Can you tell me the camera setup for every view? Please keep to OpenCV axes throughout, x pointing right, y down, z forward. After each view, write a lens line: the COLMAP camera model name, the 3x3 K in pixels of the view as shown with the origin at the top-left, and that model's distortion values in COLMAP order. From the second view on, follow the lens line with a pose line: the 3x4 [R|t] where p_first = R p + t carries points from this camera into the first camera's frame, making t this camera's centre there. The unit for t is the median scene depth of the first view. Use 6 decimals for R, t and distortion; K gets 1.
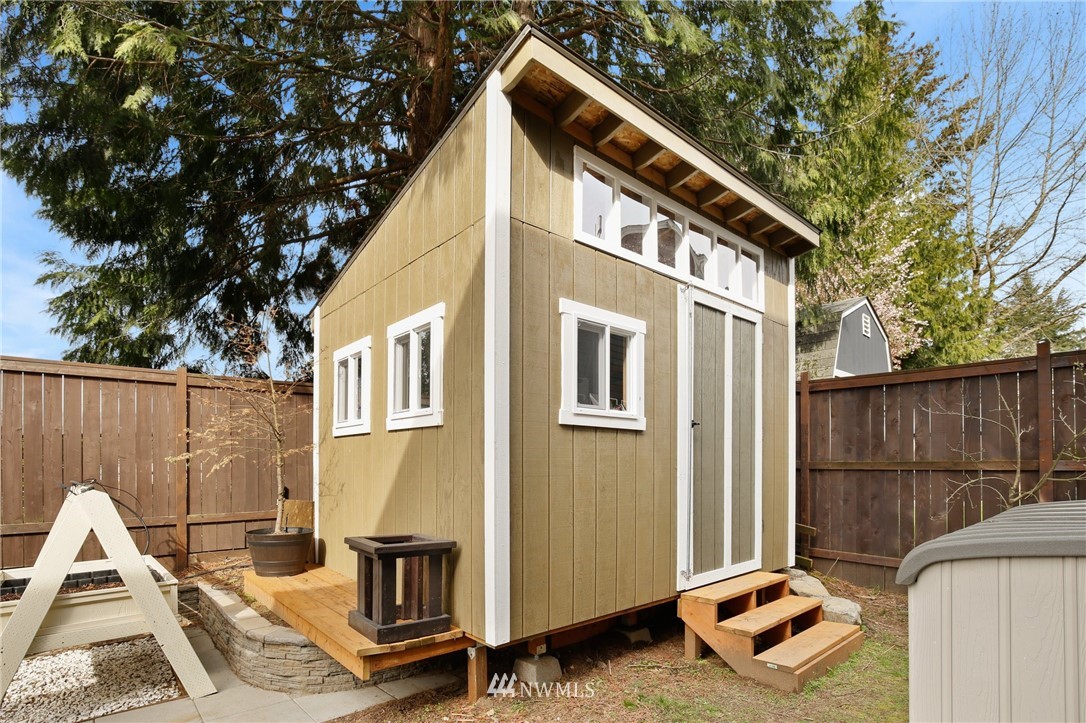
lens RADIAL K [[523.6, 0, 557.6], [0, 523.6, 452.7], [0, 0, 1]] dist [-0.023432, 0.001718]
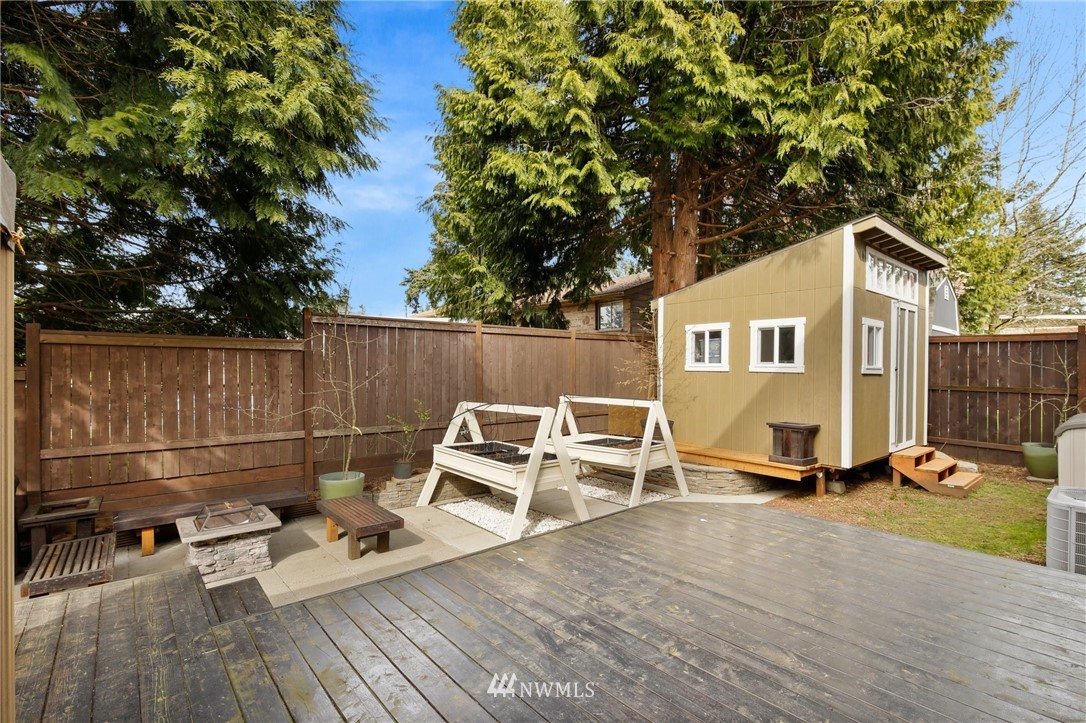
lens RADIAL K [[496.5, 0, 549.4], [0, 496.5, 362.5], [0, 0, 1]] dist [0.004044, -0.000765]
pose [[0.999737, 0.012536, -0.019219, -1.006834], [-0.012270, 0.999828, 0.013920, -0.089715], [0.019391, -0.013680, 0.999718, -0.899447]]
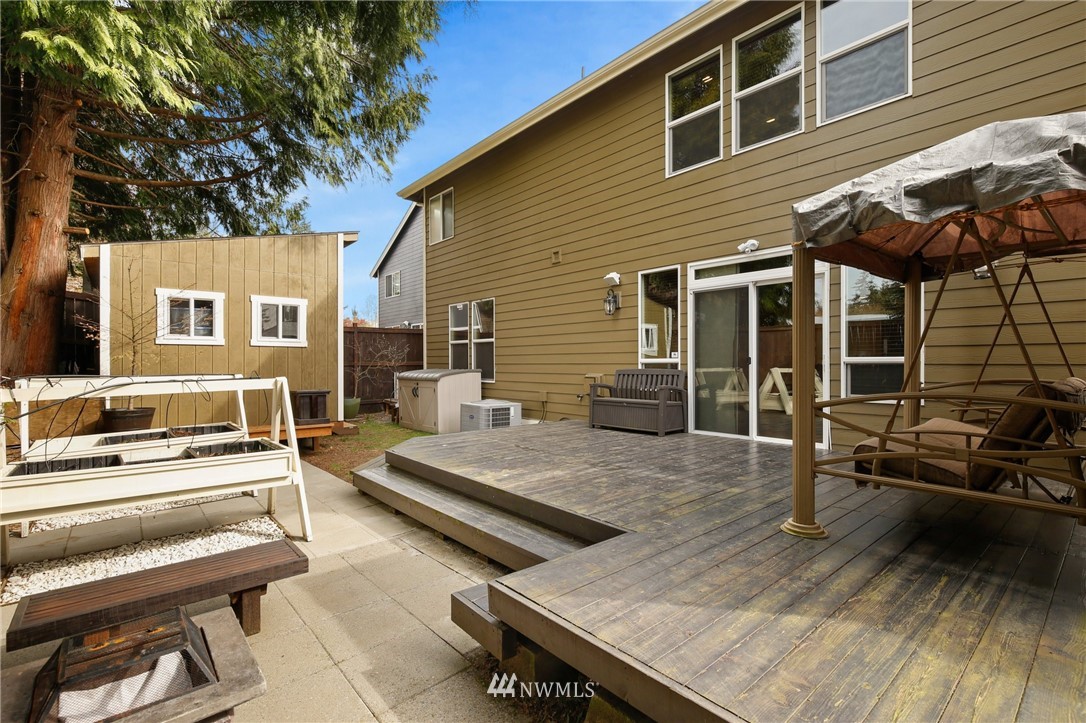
lens RADIAL K [[496.5, 0, 550.6], [0, 496.5, 364.3], [0, 0, 1]] dist [0.004044, -0.000765]
pose [[0.009796, 0.001783, 0.999950, -2.137330], [-0.021307, 0.999772, -0.001574, 0.008428], [-0.999725, -0.021290, 0.009832, -0.186978]]
